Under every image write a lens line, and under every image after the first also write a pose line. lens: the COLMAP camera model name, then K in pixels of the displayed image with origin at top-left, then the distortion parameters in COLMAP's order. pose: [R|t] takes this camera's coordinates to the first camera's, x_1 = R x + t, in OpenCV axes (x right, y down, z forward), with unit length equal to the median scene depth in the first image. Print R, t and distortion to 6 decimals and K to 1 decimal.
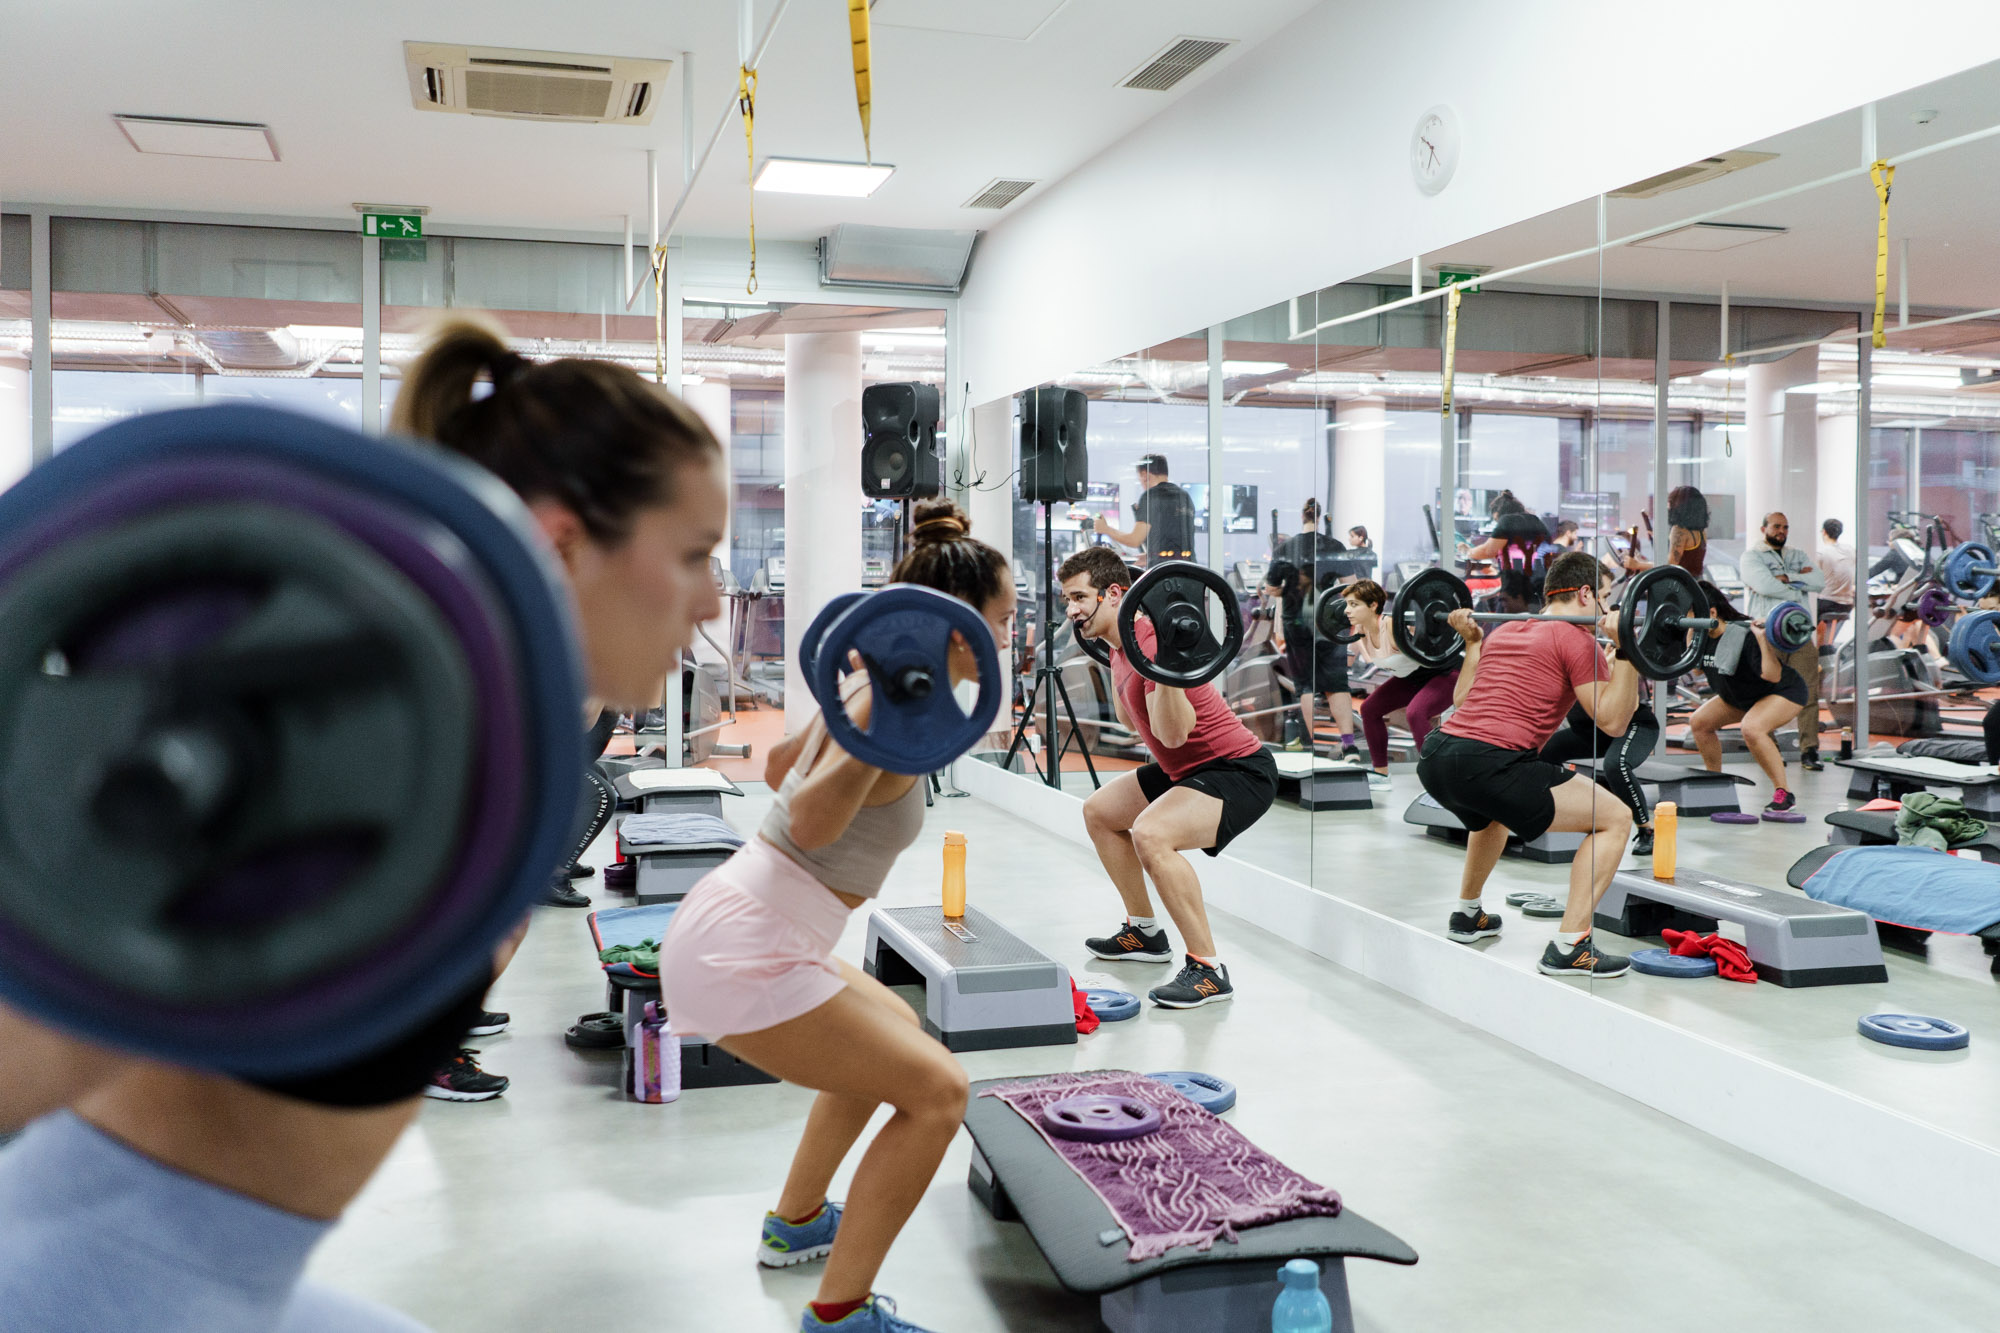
lens RADIAL K [[1735.5, 0, 1007.9], [0, 1735.5, 610.2], [0, 0, 1]] dist [0.007346, 0.008435]
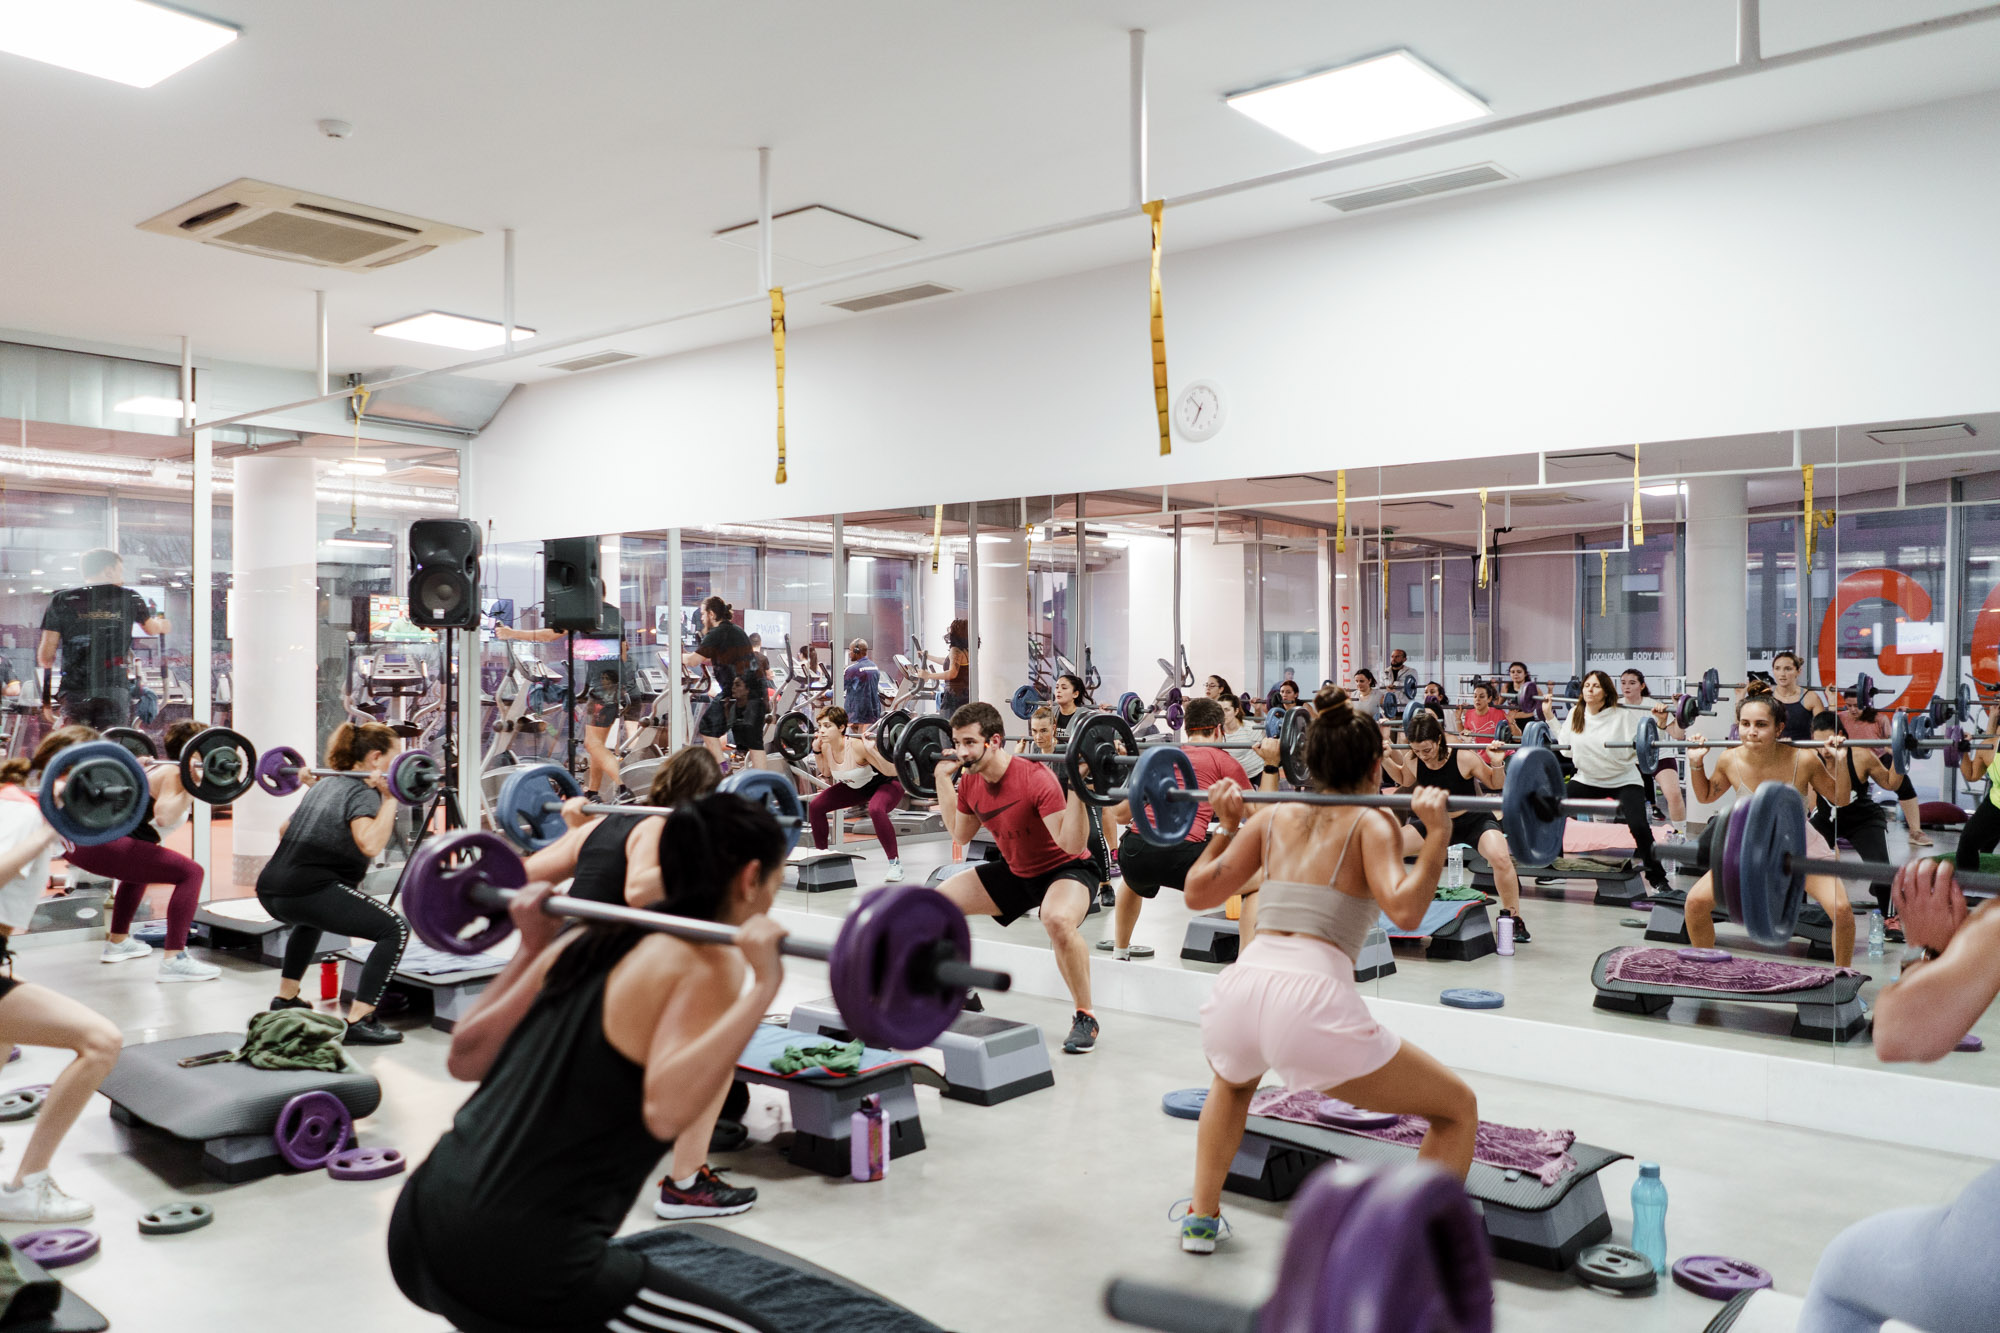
lens RADIAL K [[1544.9, 0, 957.4], [0, 1544.9, 675.8], [0, 0, 1]] dist [0.008488, 0.010613]
pose [[0.827742, -0.010549, 0.561010, -0.369109], [0.015991, 0.999861, -0.004793, -0.027891], [-0.560881, 0.012939, 0.827795, 0.045627]]
